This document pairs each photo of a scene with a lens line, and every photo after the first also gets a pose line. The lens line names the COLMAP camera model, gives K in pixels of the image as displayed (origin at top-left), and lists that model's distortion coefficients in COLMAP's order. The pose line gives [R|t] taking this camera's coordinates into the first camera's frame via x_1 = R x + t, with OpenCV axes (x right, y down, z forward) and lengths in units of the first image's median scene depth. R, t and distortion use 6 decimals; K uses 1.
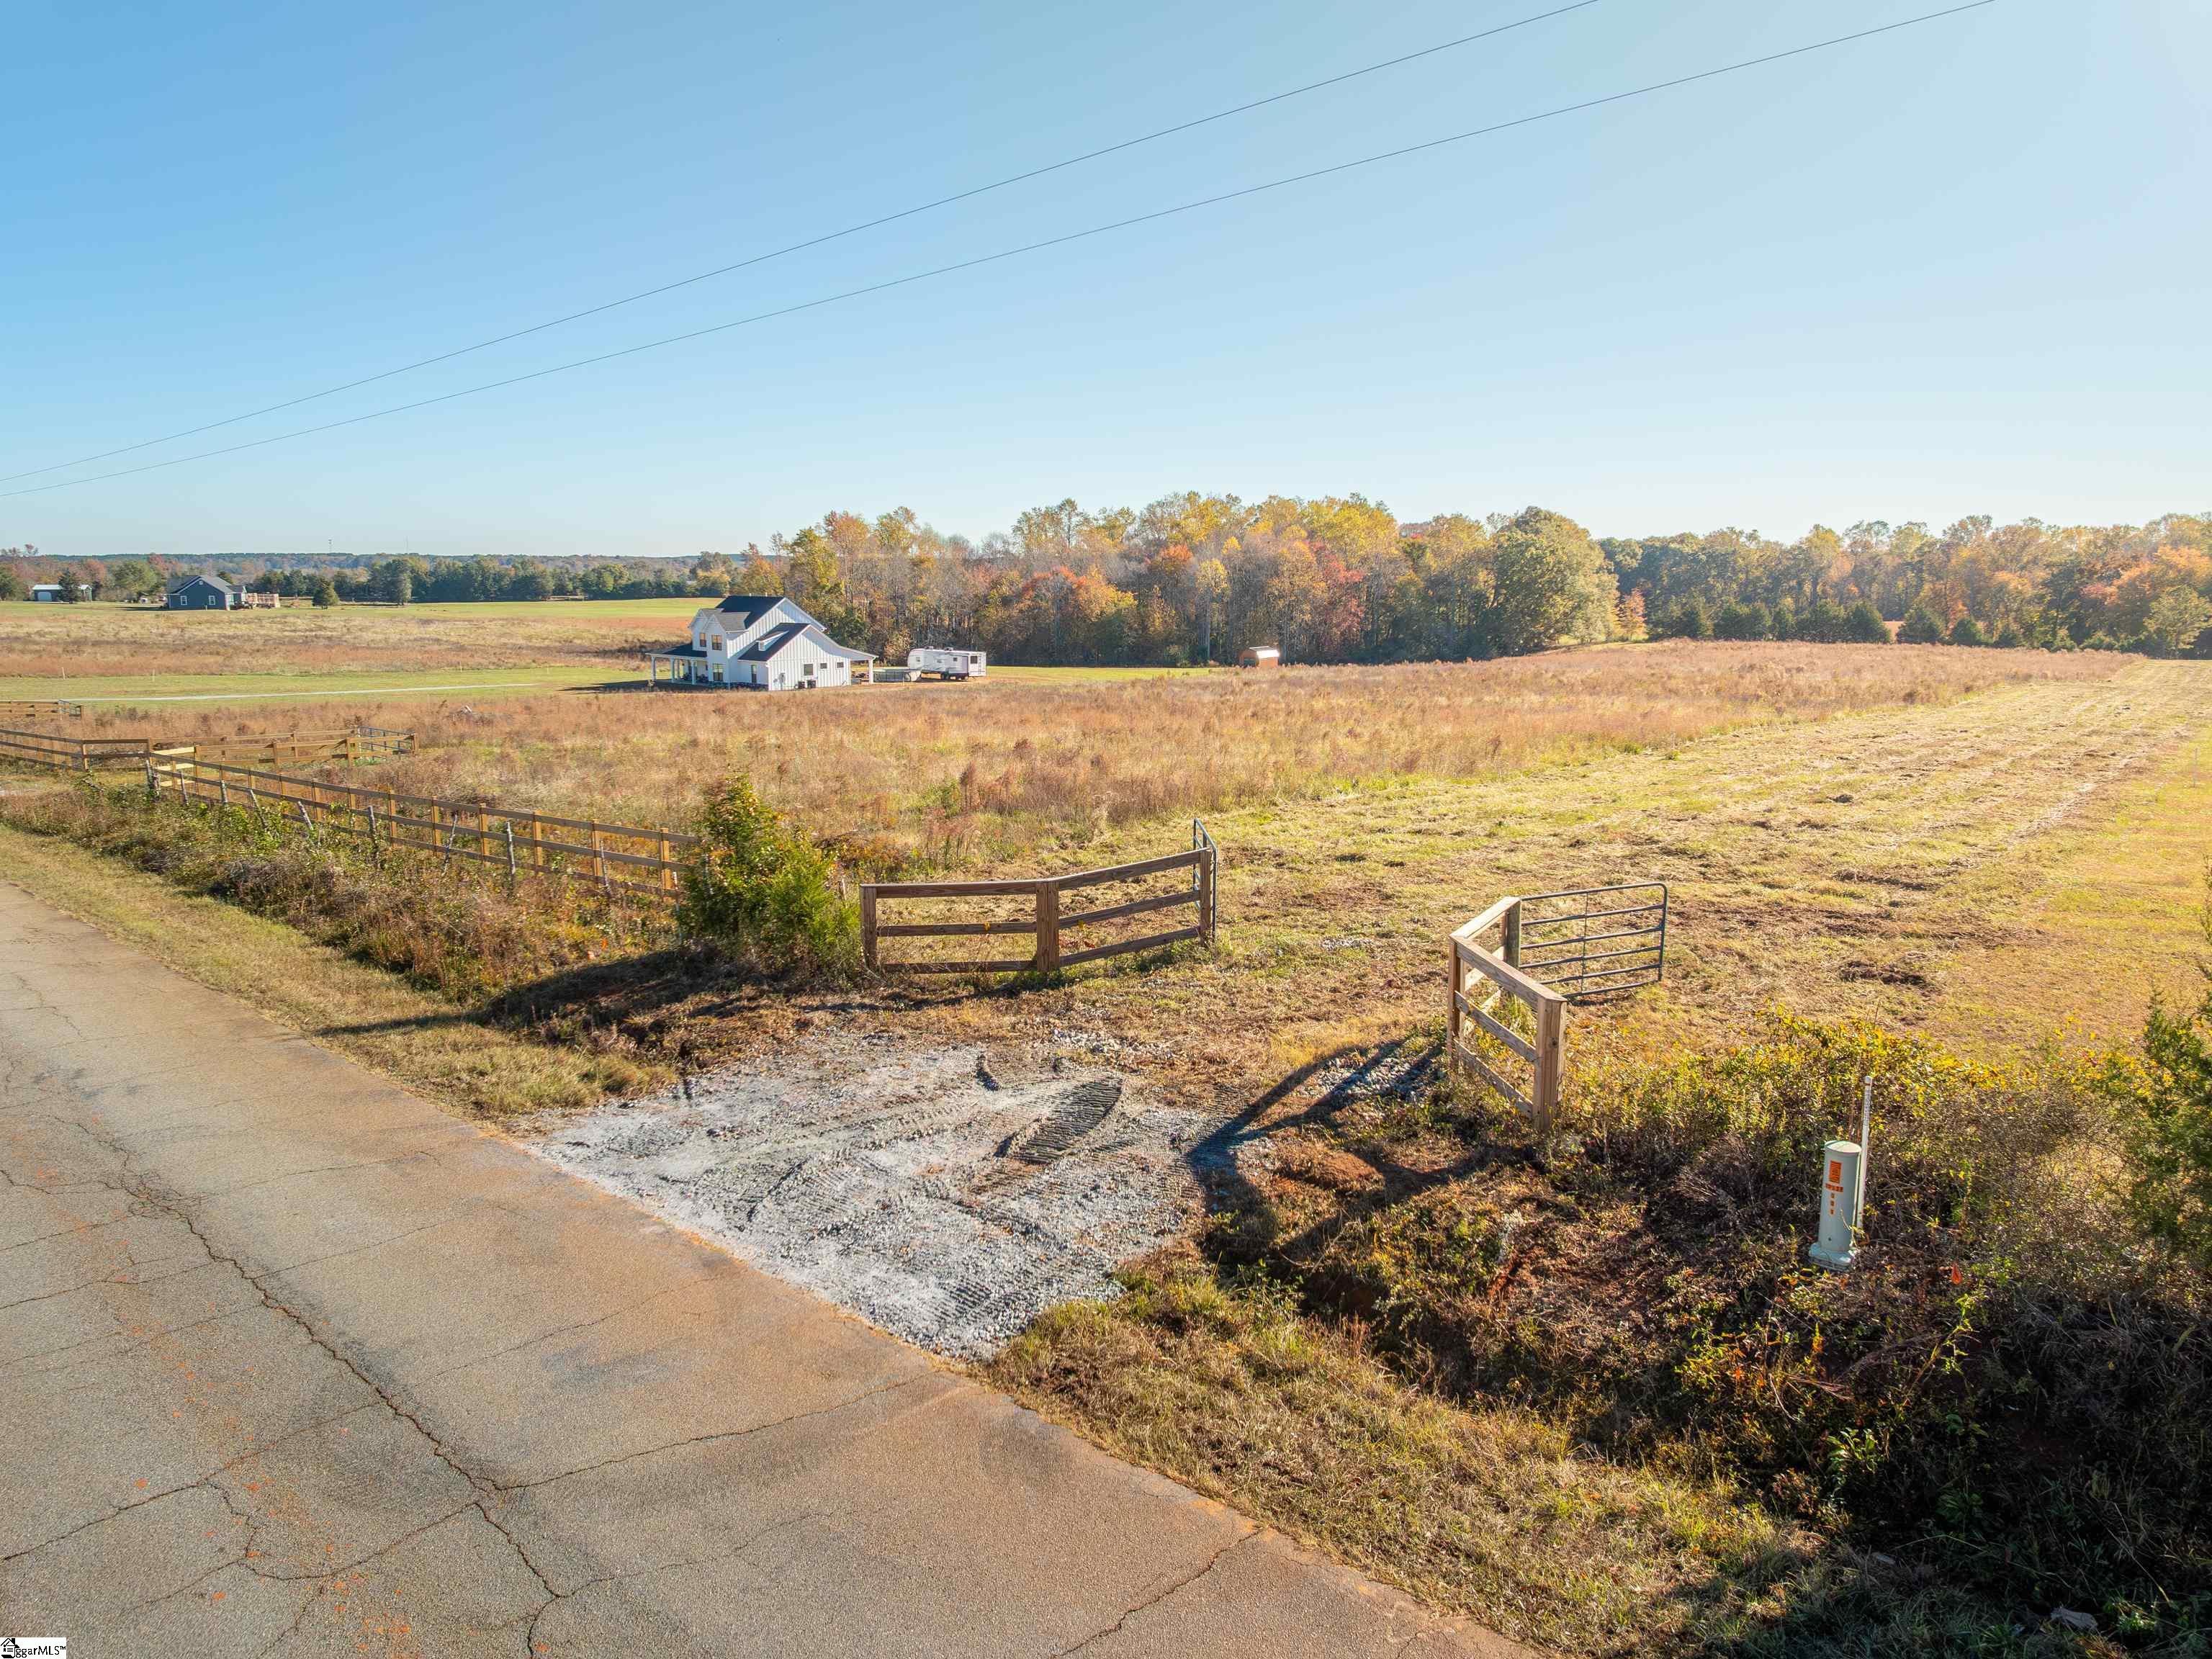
lens RADIAL K [[1546.4, 0, 1106.0], [0, 1546.4, 829.5], [0, 0, 1]] dist [-0.047307, 0.006350]
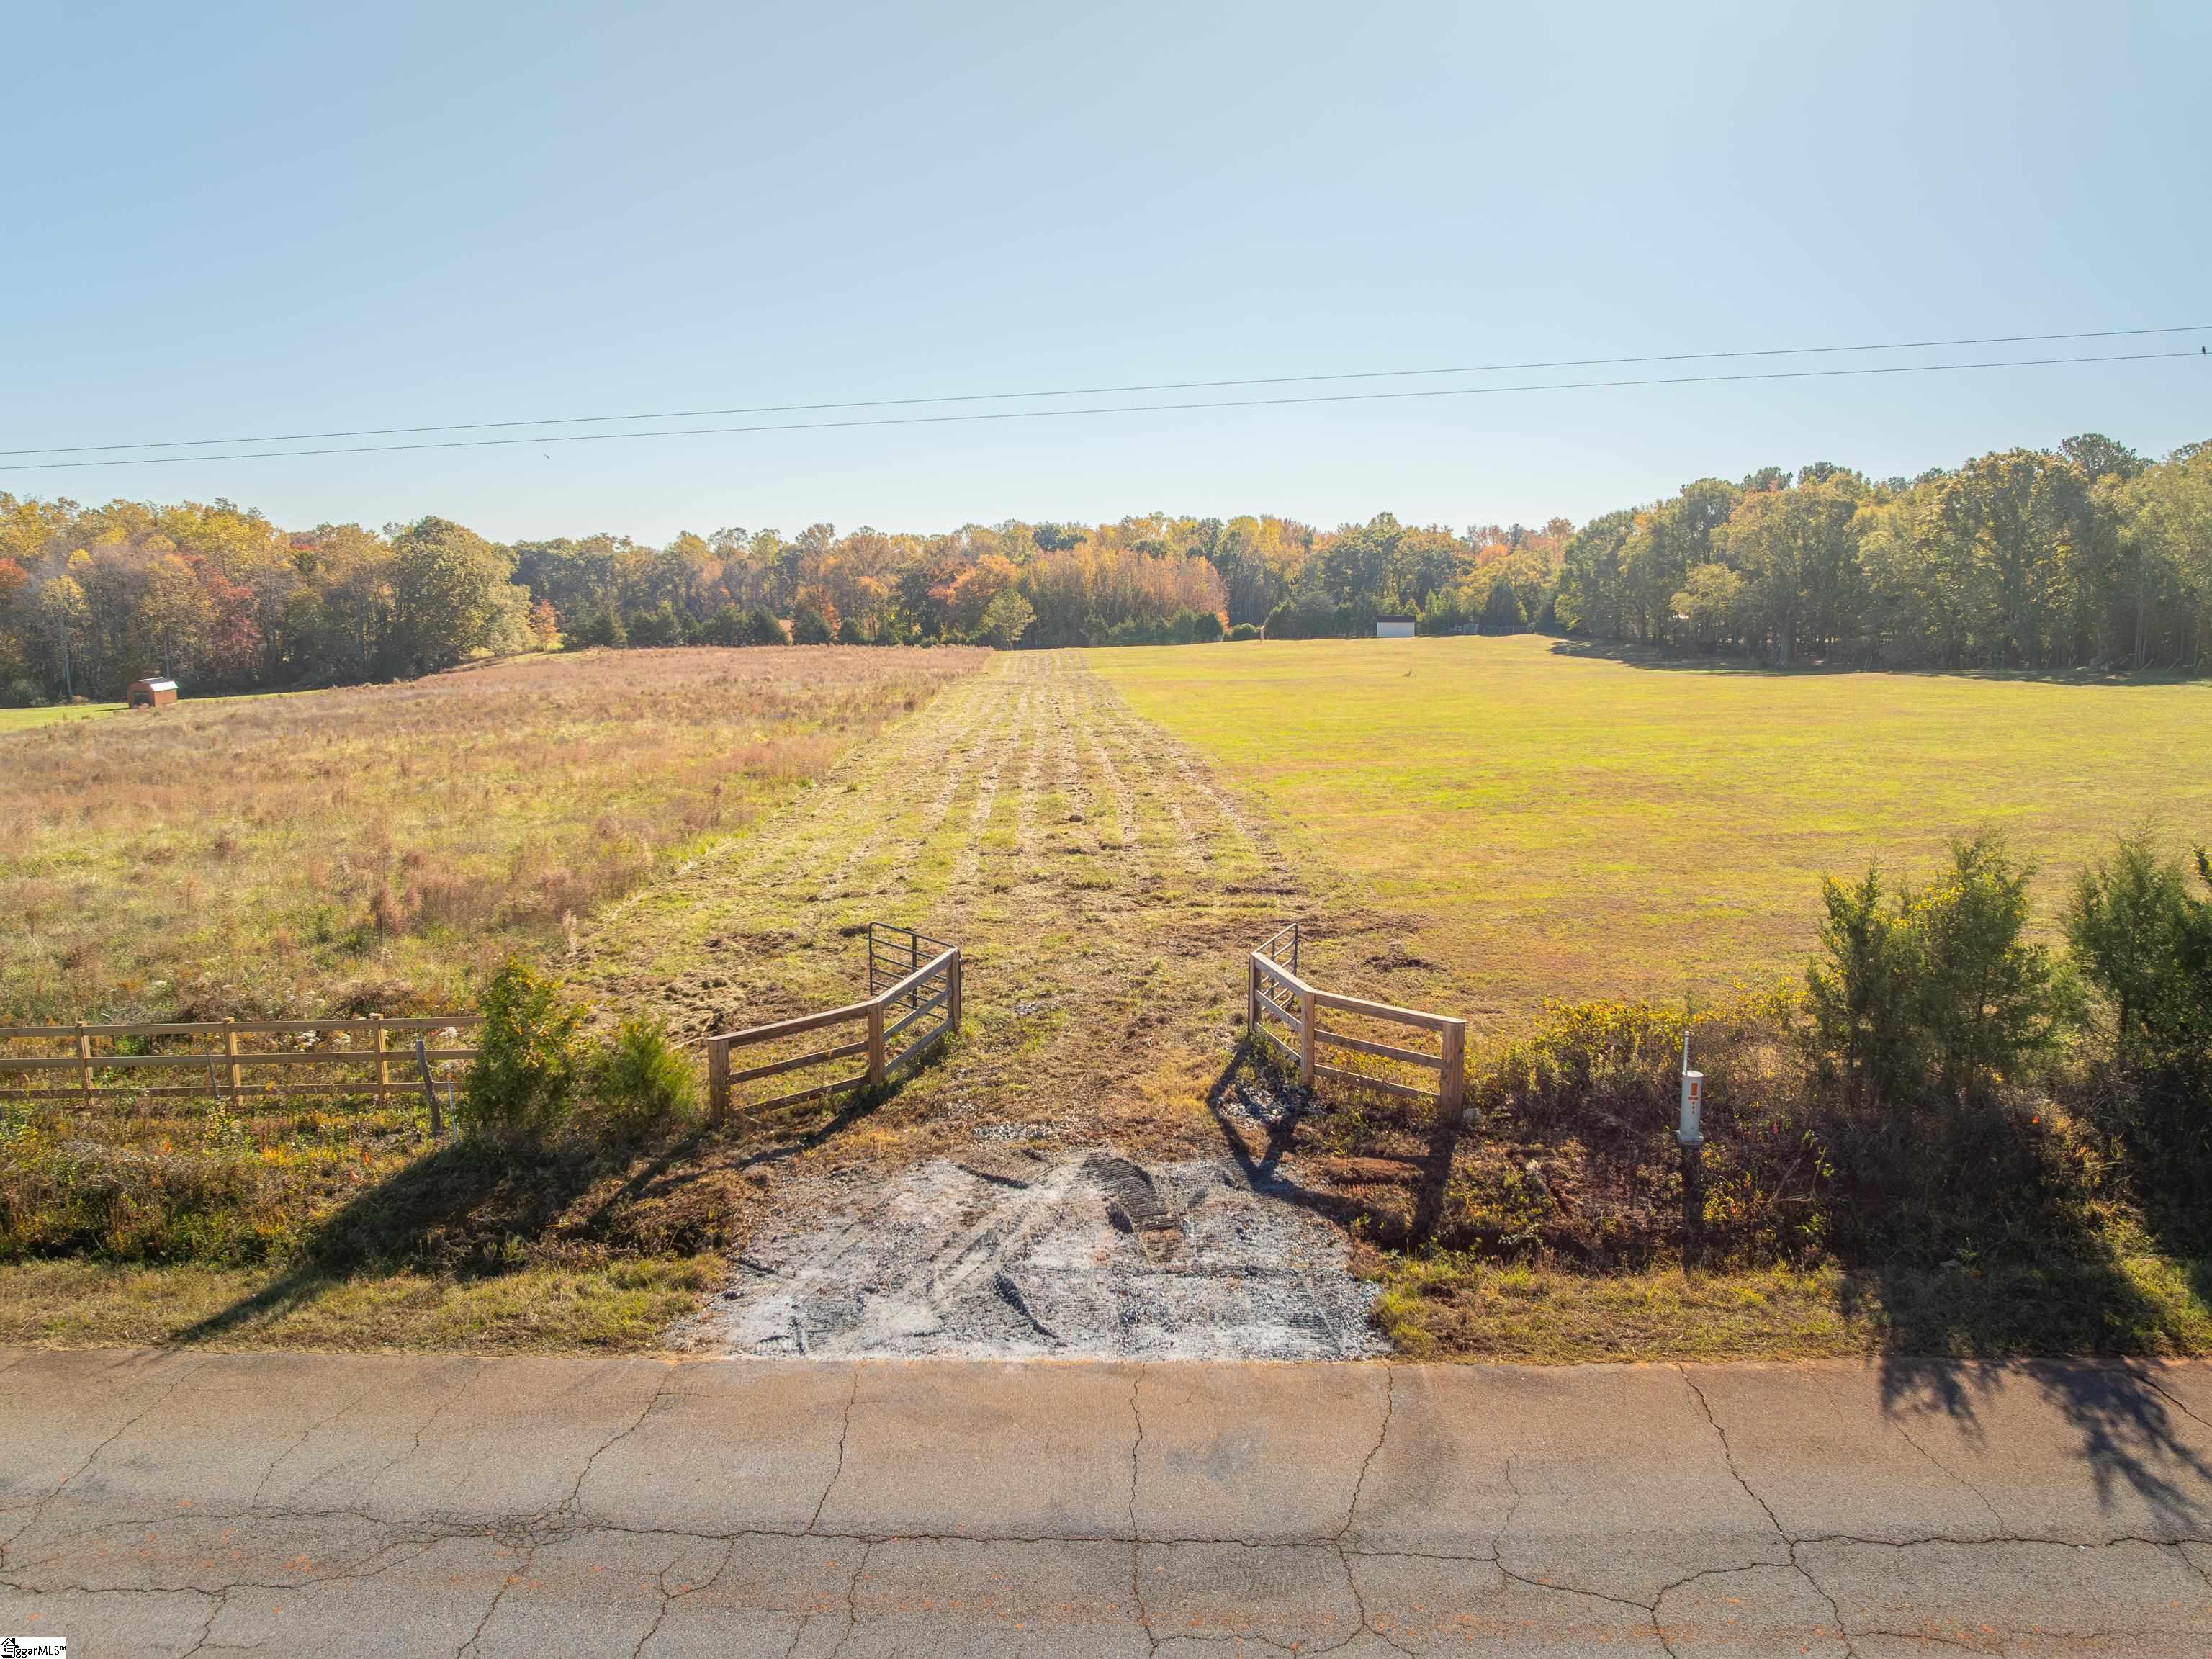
lens RADIAL K [[1546.4, 0, 1106.0], [0, 1546.4, 829.5], [0, 0, 1]] dist [-0.047307, 0.006350]
pose [[0.758161, -0.107804, 0.643095, -0.042008], [0.107495, 0.993409, 0.039799, -0.008019], [-0.643146, 0.038956, 0.764752, 0.002610]]
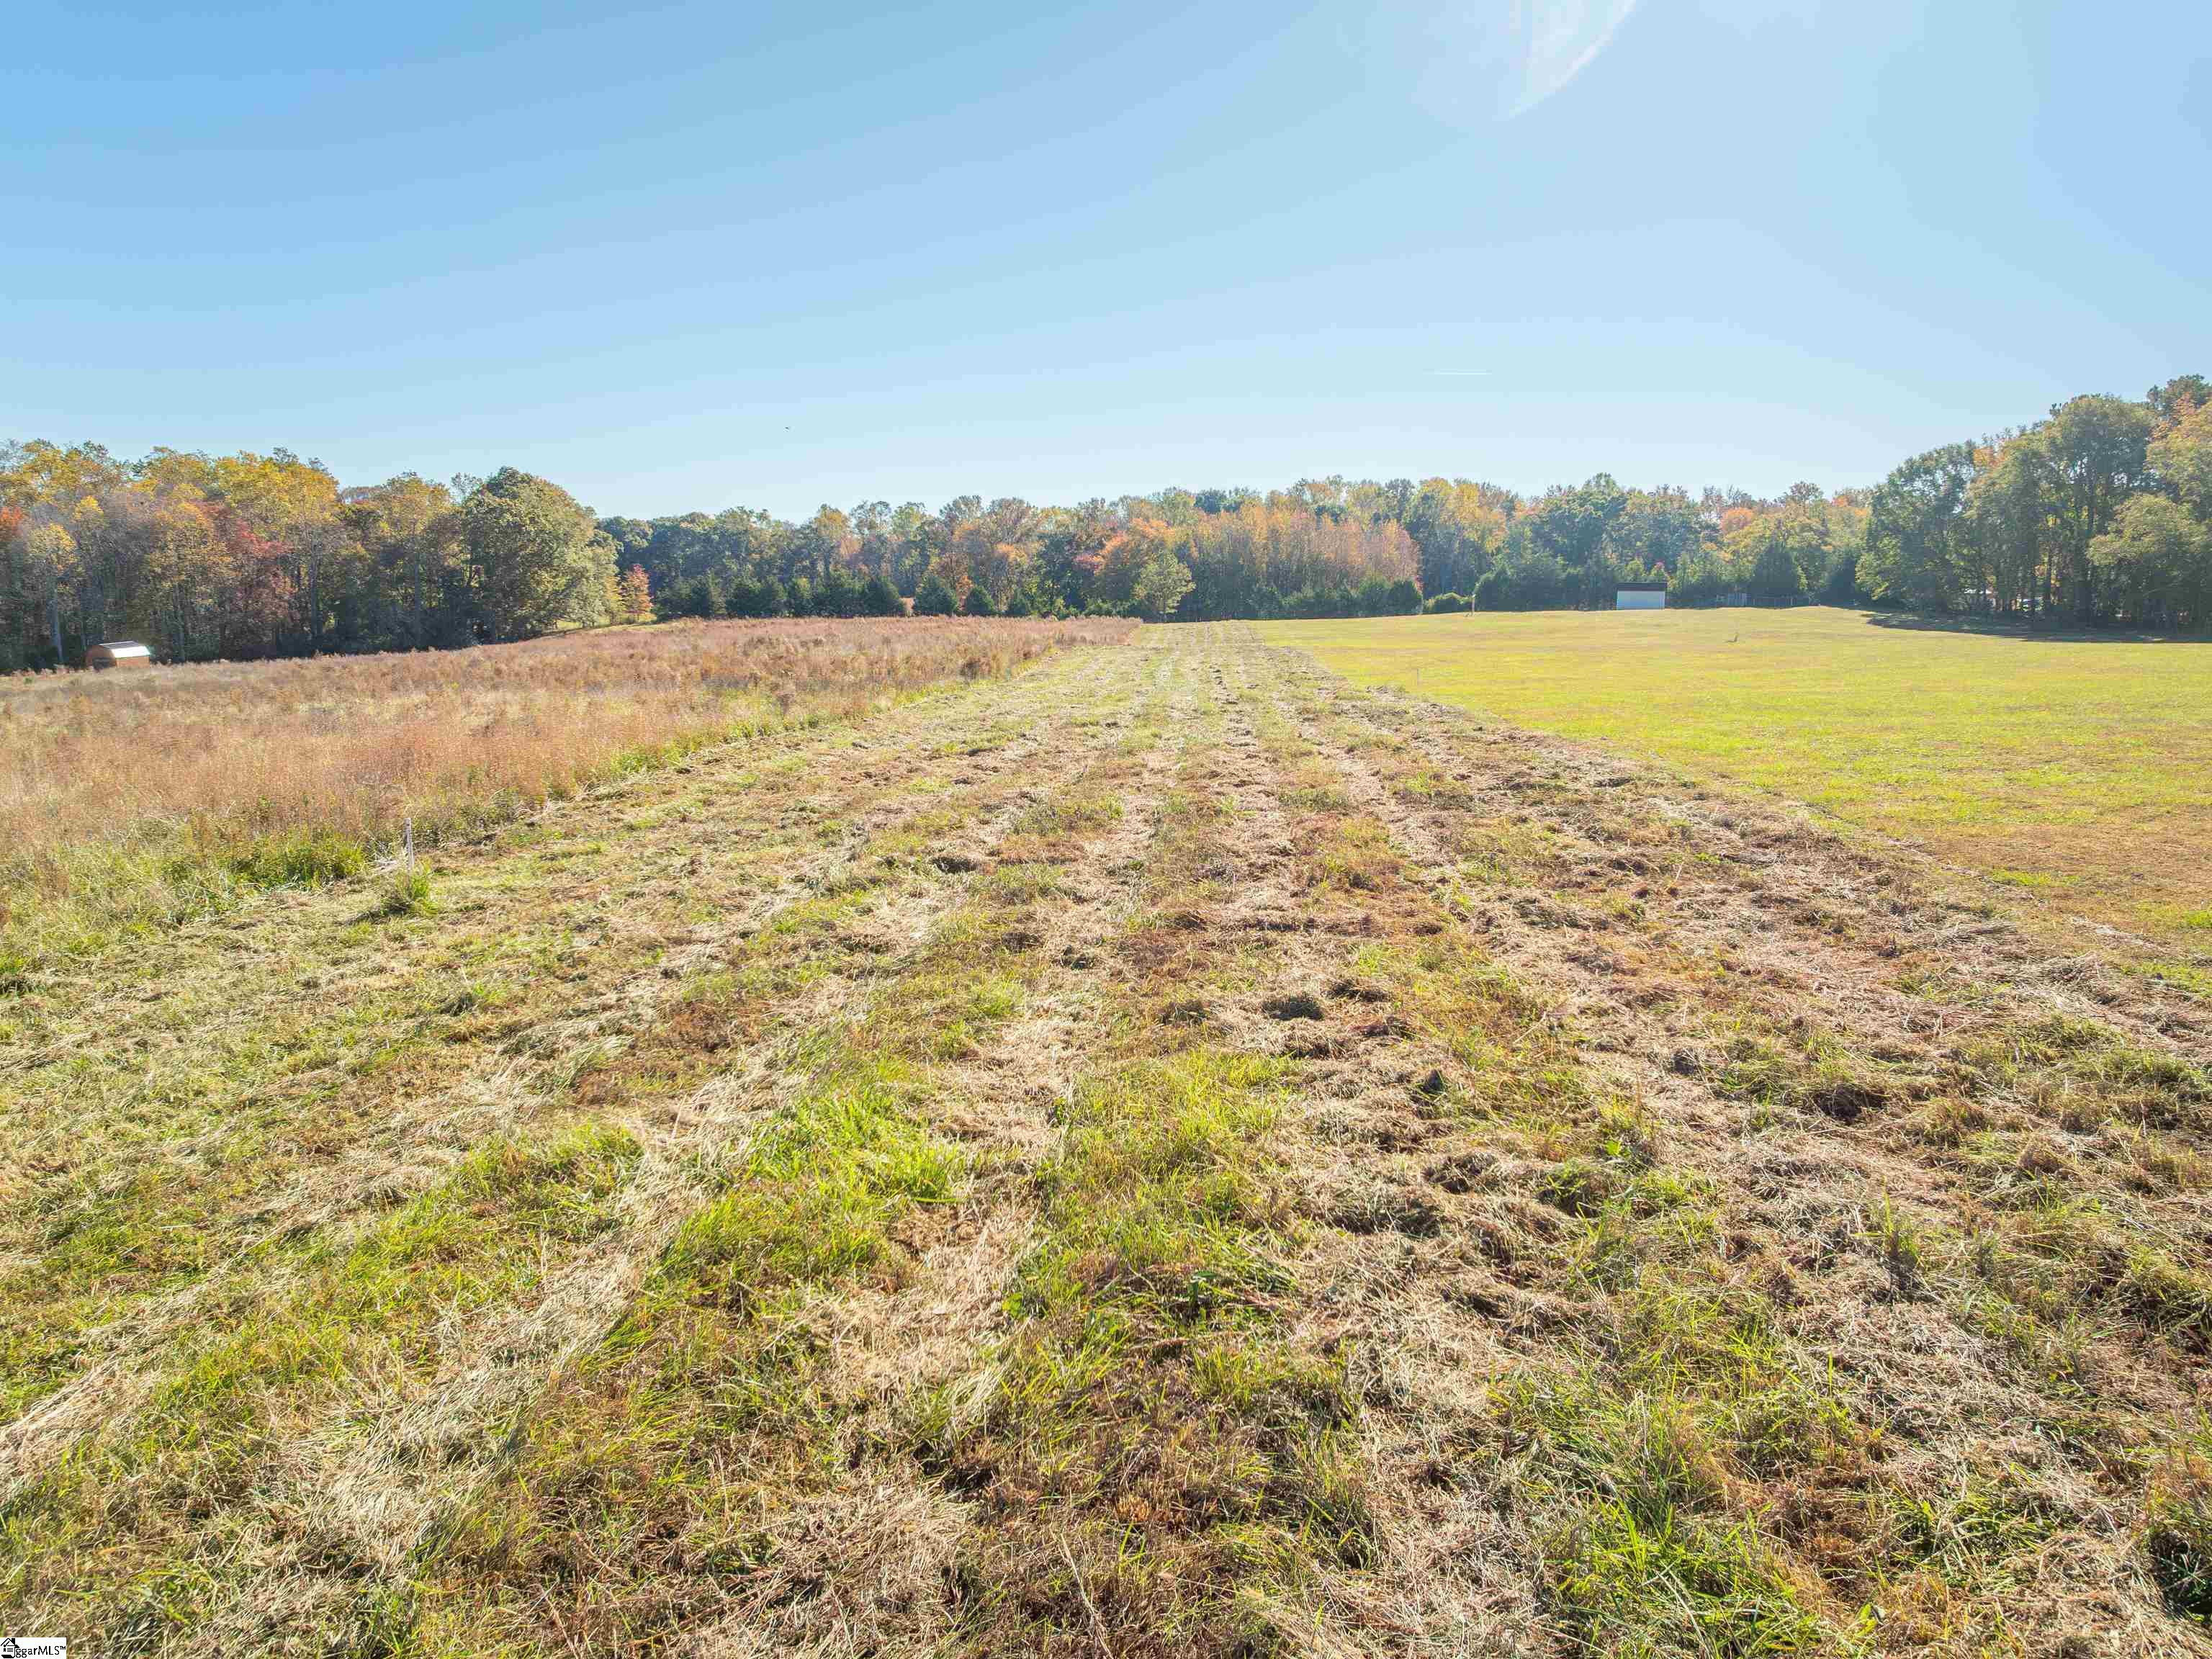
lens RADIAL K [[1546.4, 0, 1106.0], [0, 1546.4, 829.5], [0, 0, 1]] dist [-0.047307, 0.006350]
pose [[0.822188, -0.095927, 0.561074, 0.059377], [0.092536, 0.995110, 0.034535, -0.010917], [-0.561644, 0.023525, 0.827045, 0.129299]]
